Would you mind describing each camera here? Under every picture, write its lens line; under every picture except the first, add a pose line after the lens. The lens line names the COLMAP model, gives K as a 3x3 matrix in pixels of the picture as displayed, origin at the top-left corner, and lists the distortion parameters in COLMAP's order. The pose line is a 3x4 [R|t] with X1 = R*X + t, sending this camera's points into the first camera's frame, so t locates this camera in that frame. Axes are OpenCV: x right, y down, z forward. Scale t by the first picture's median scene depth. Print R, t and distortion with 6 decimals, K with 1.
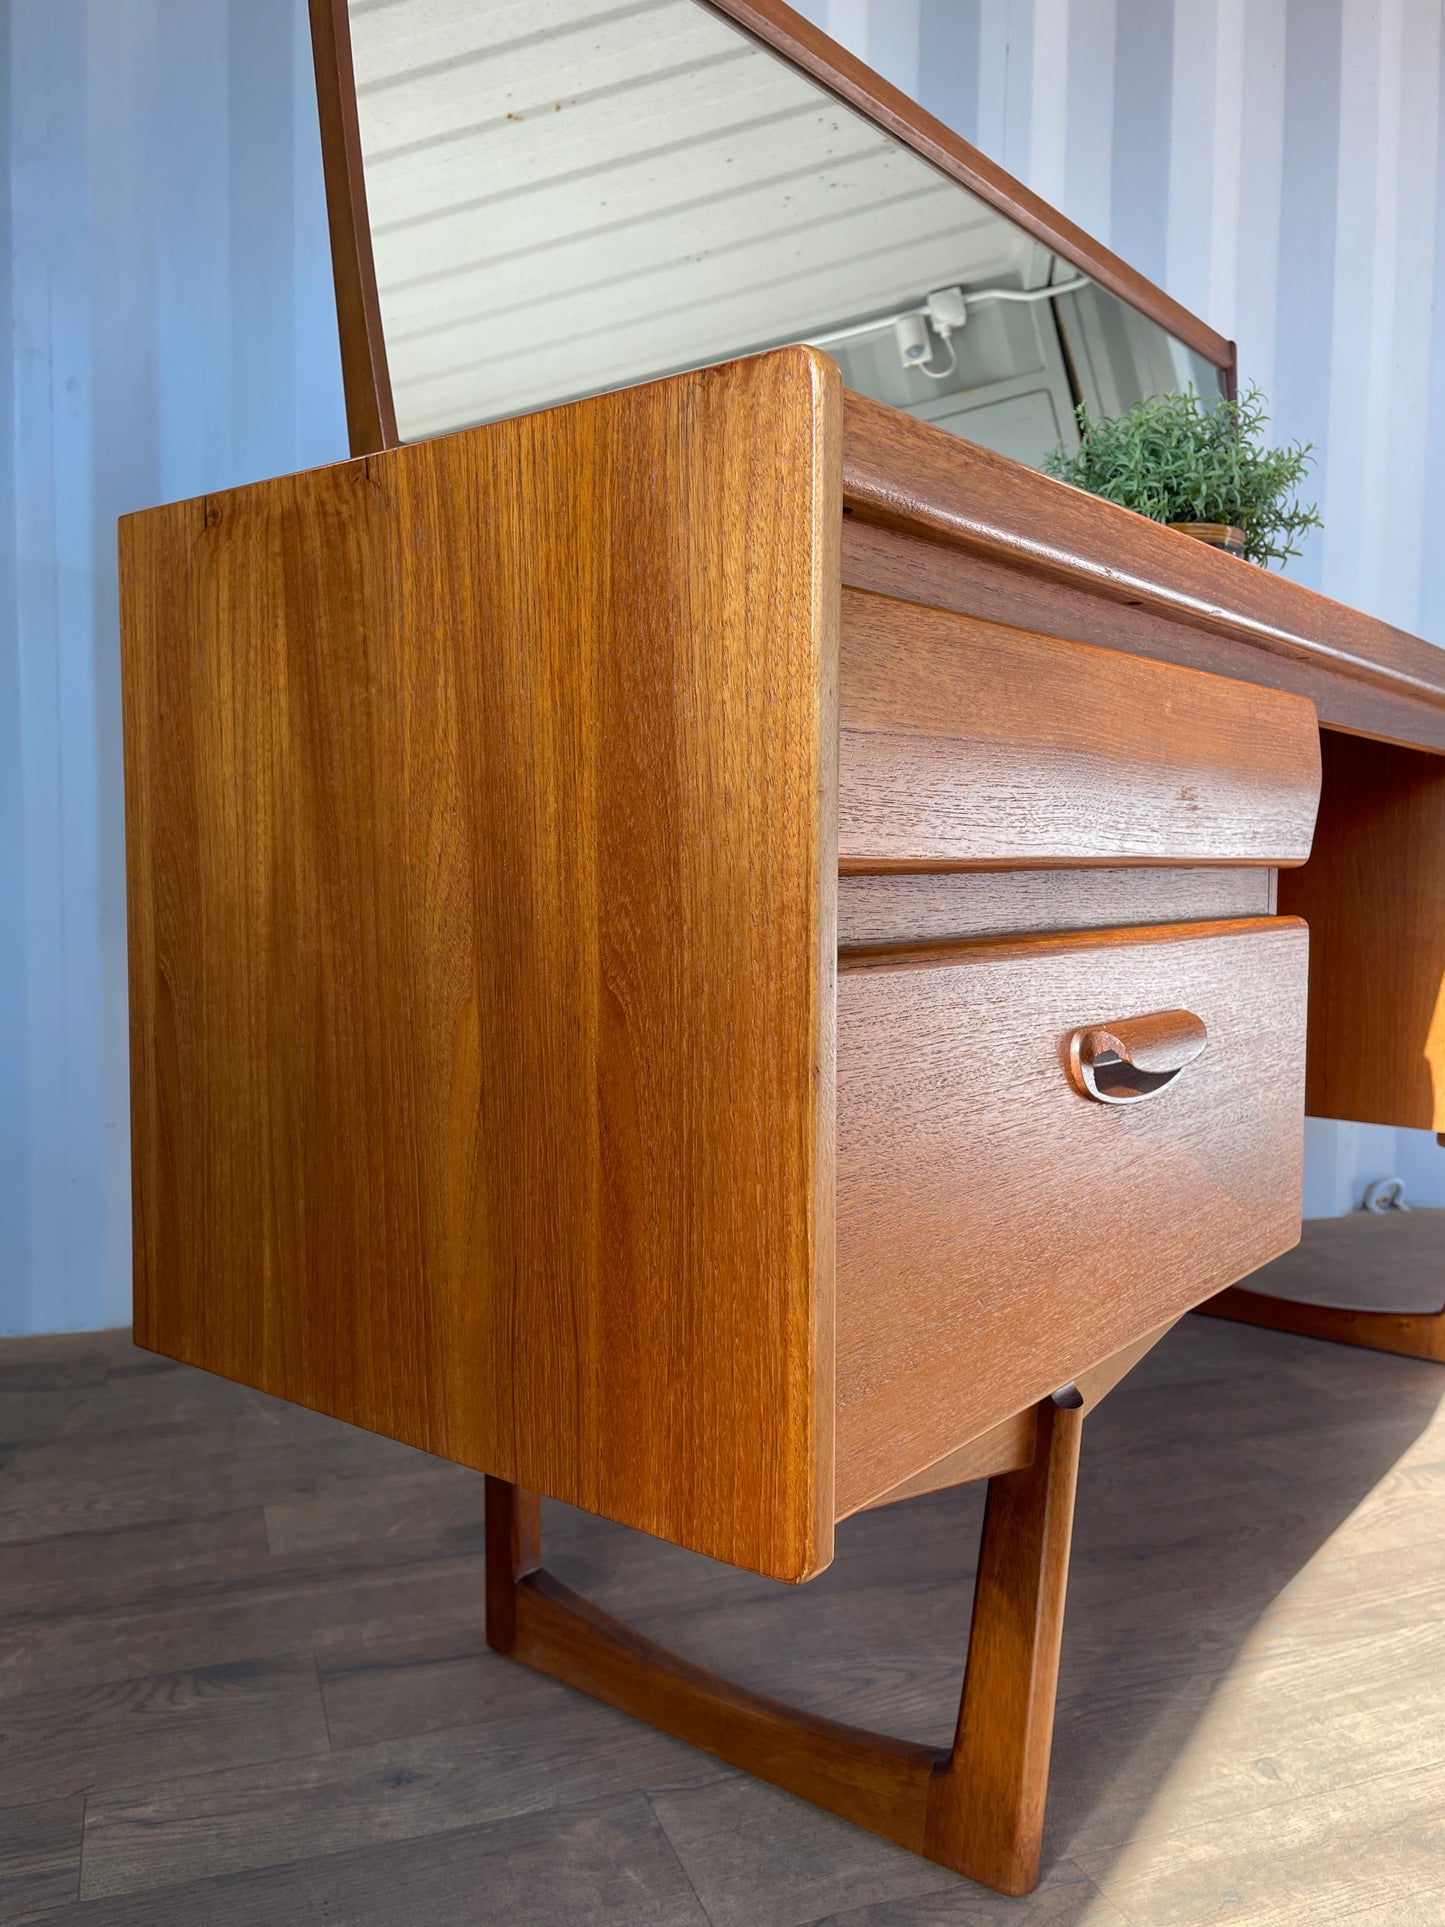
lens RADIAL K [[1509.3, 0, 727.7], [0, 1509.3, 950.3], [0, 0, 1]] dist [0.000222, -0.001356]
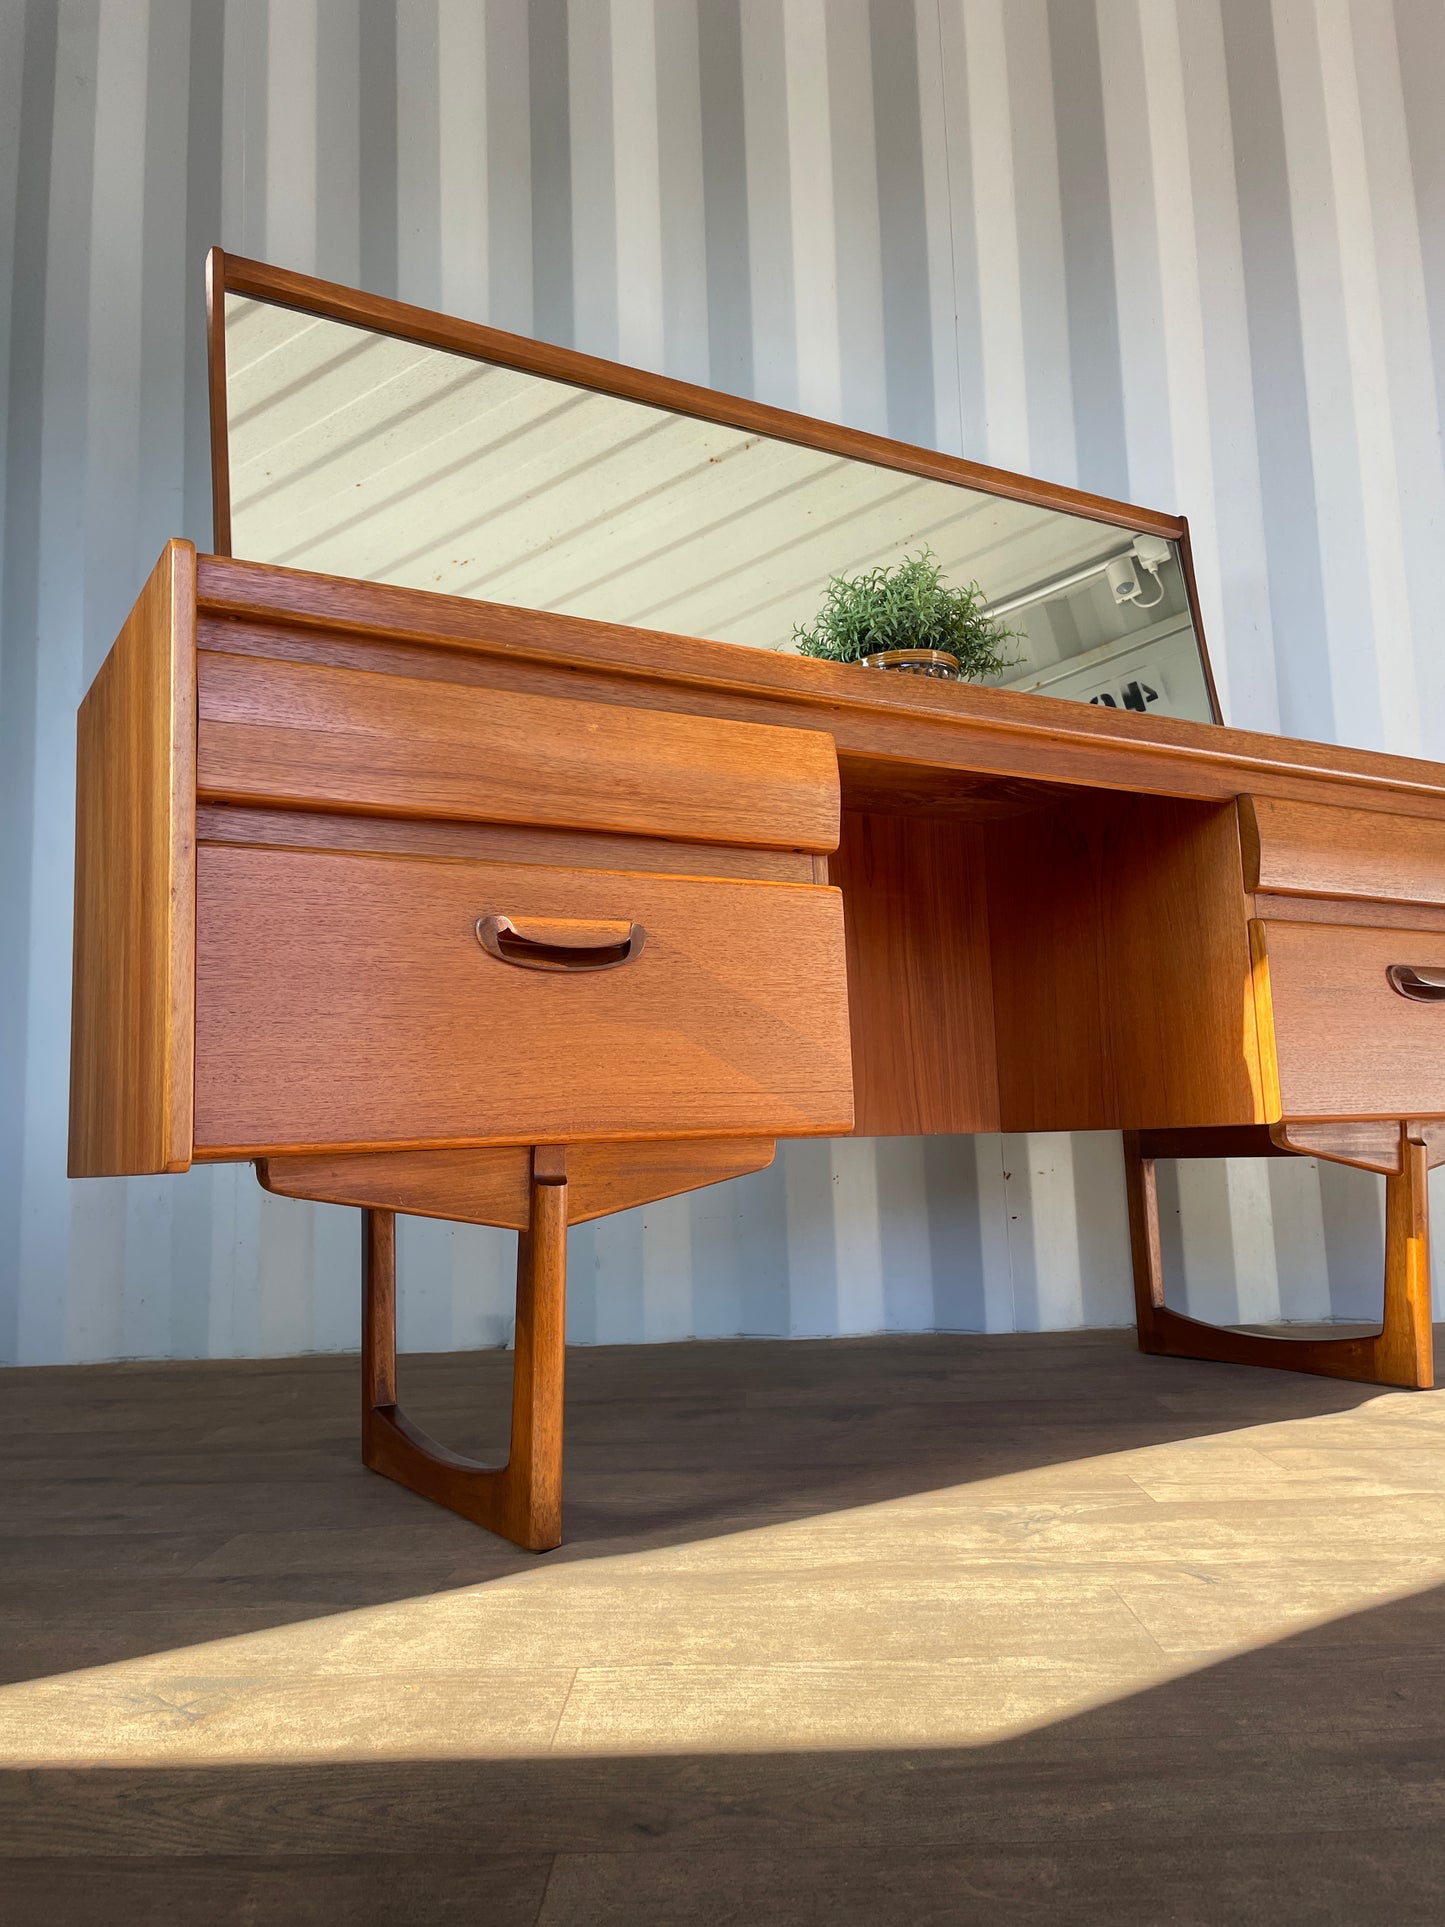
lens RADIAL K [[1428.9, 0, 714.8], [0, 1428.9, 960.9], [0, 0, 1]] dist [0.088730, -0.127087]
pose [[0.935226, -0.087537, -0.343059, 0.713896], [0.023104, 0.981977, -0.187584, 0.285391], [0.353297, 0.167508, 0.920392, -0.227810]]
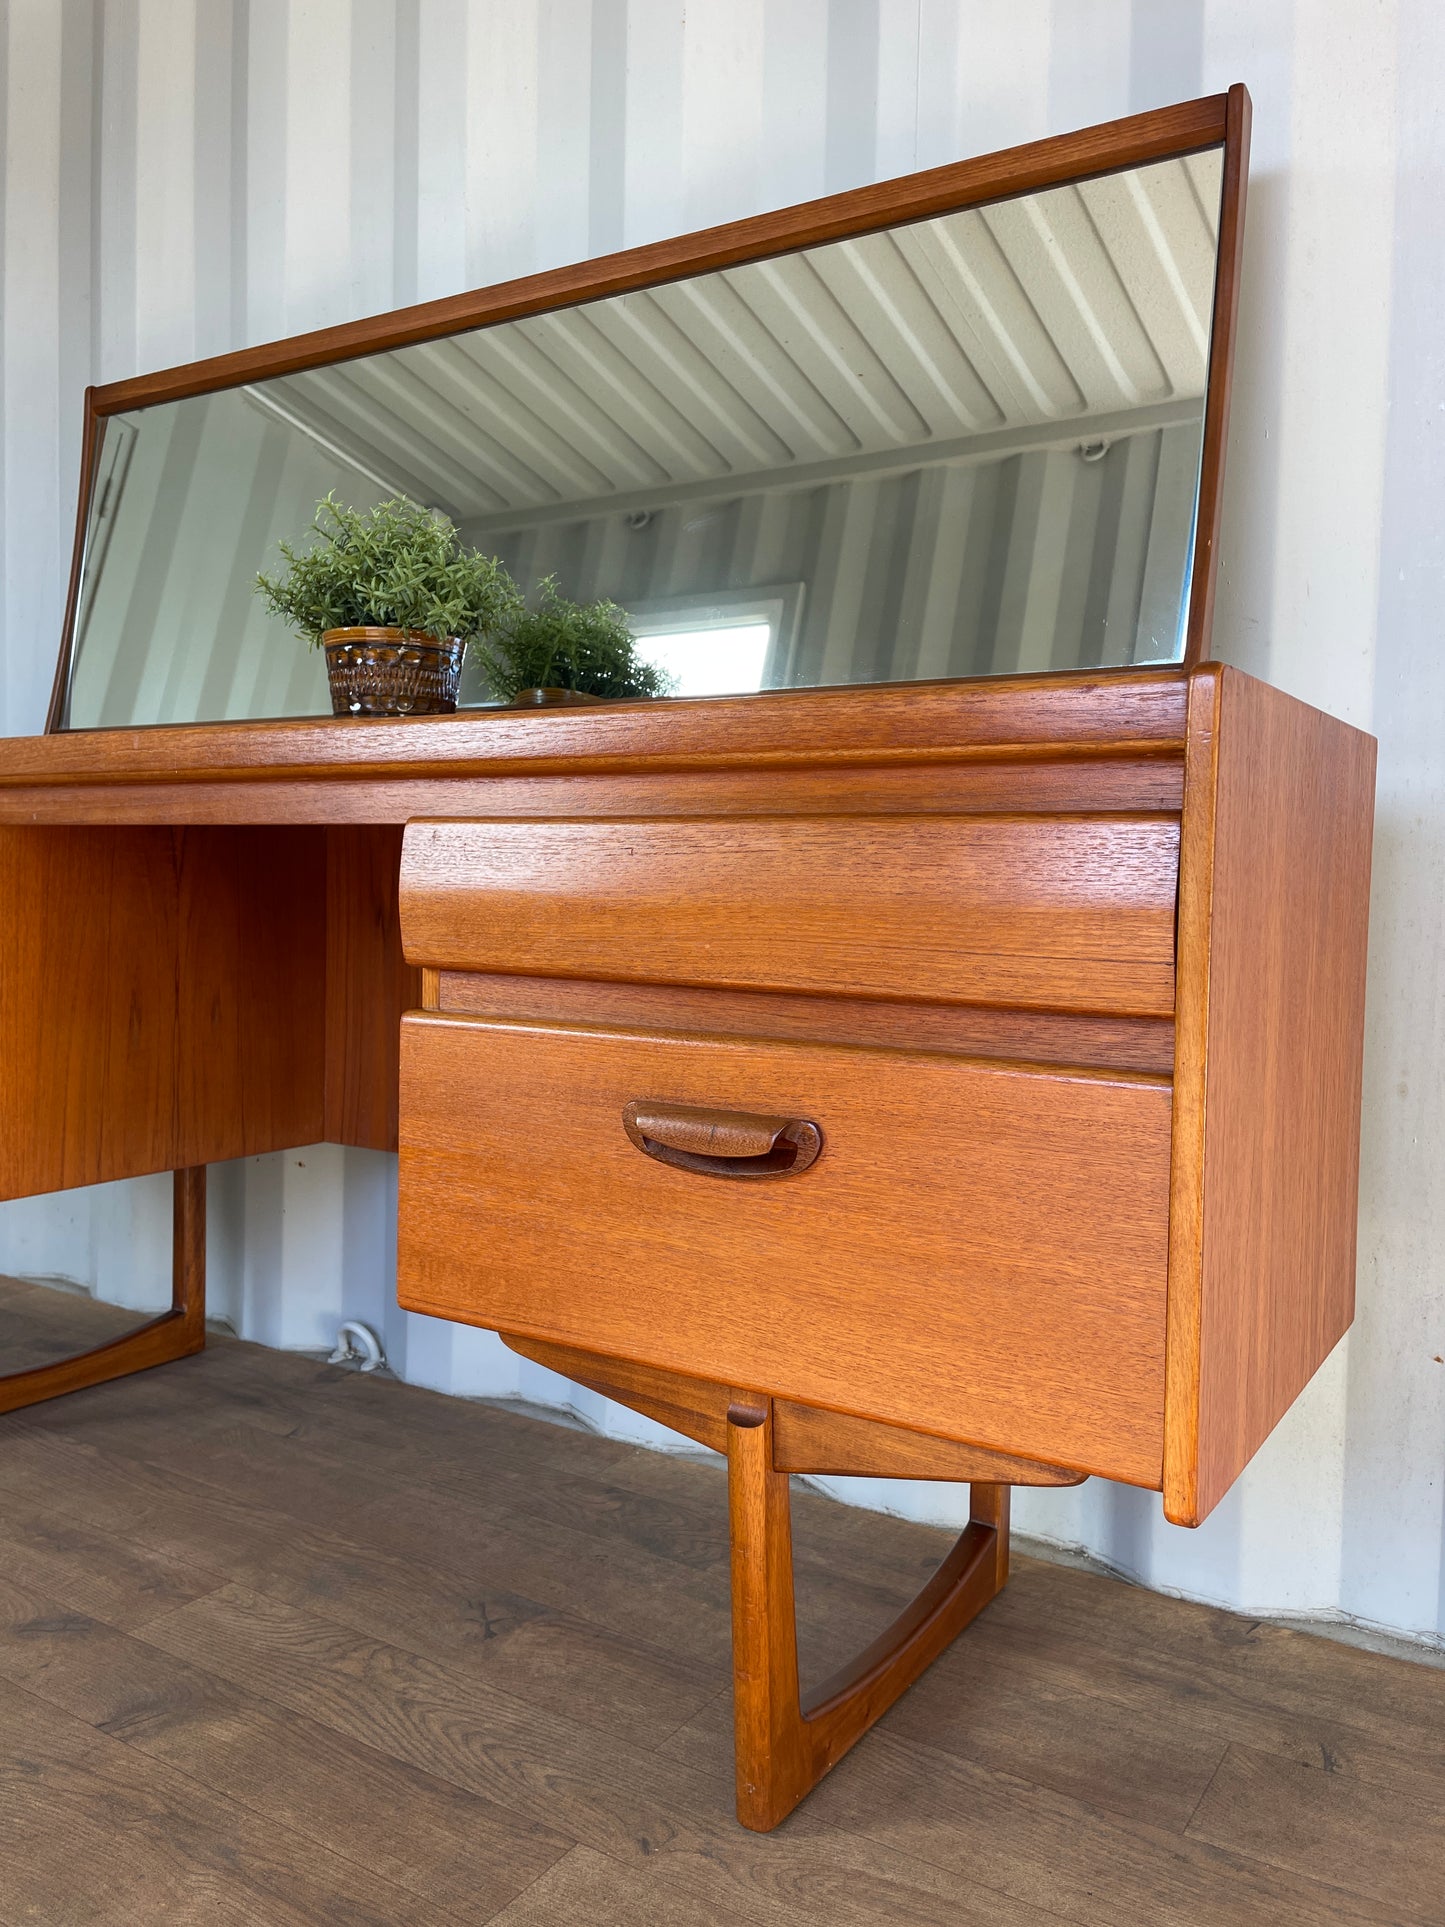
lens RADIAL K [[1489.6, 0, 723.1], [0, 1489.6, 939.4], [0, 0, 1]] dist [0.040463, 0.003142]
pose [[0.102568, 0.036886, -0.994042, 1.850019], [-0.078022, 0.996532, 0.028928, -0.145888], [0.991661, 0.074591, 0.105090, 1.549122]]
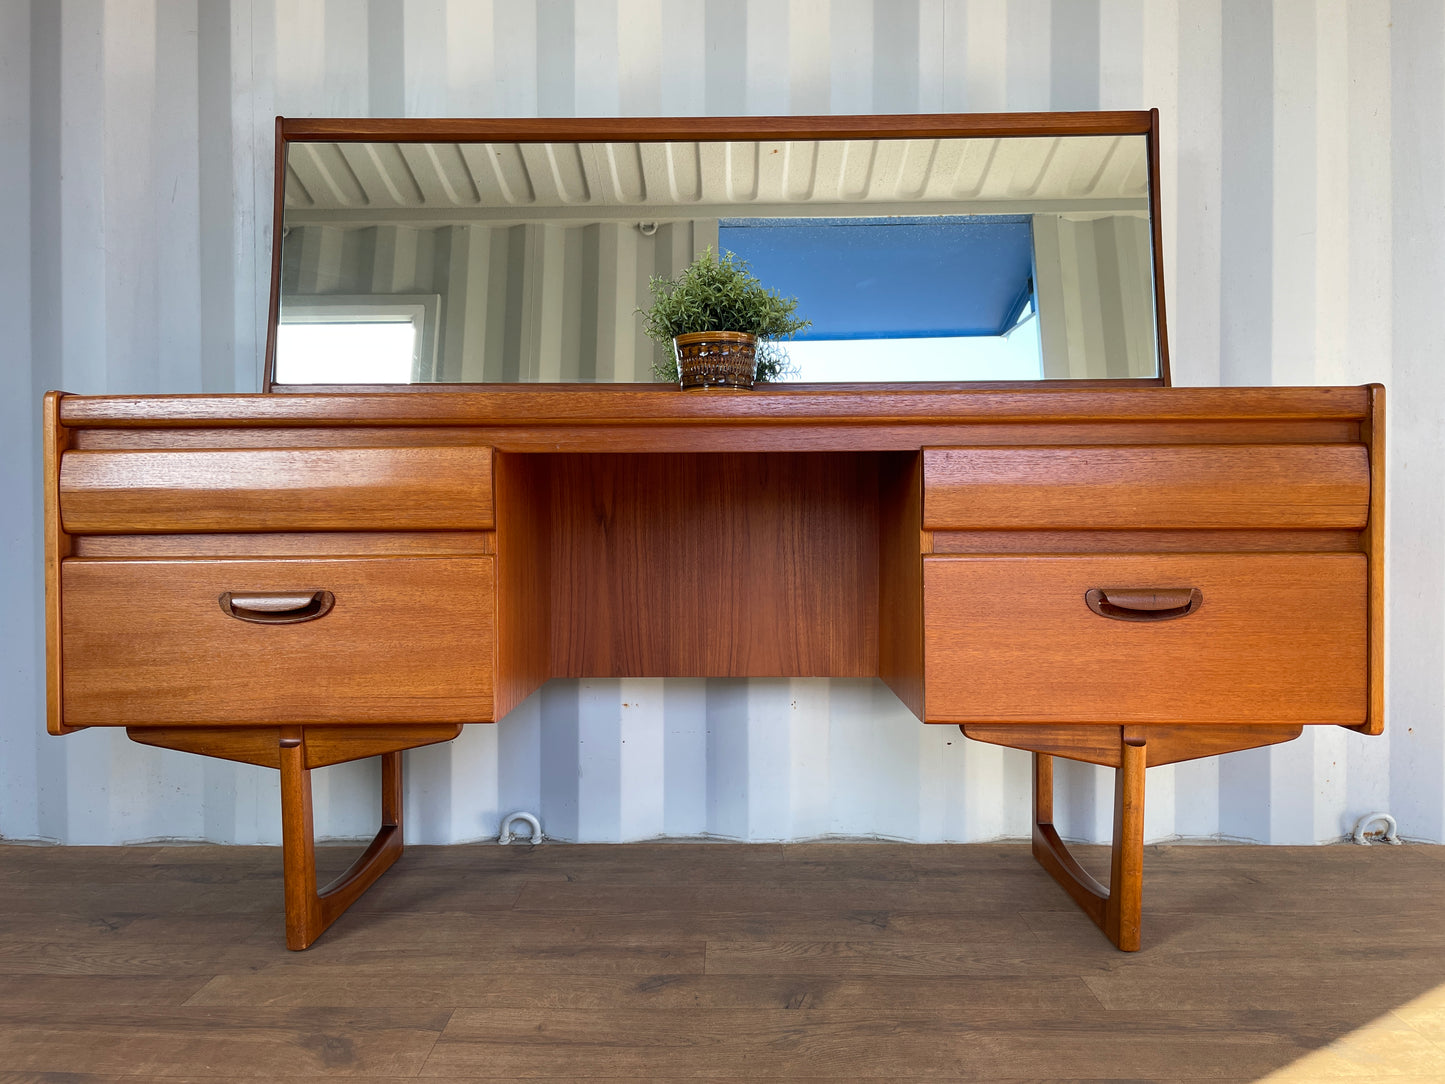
lens RADIAL K [[1107.8, 0, 722.5], [0, 1107.8, 542.0], [0, 0, 1]] dist [0.090583, -0.127174]
pose [[0.615916, 0.002750, -0.787807, 1.719737], [-0.038227, 0.998920, -0.026399, -0.011785], [0.786884, 0.046375, 0.615356, 0.332263]]
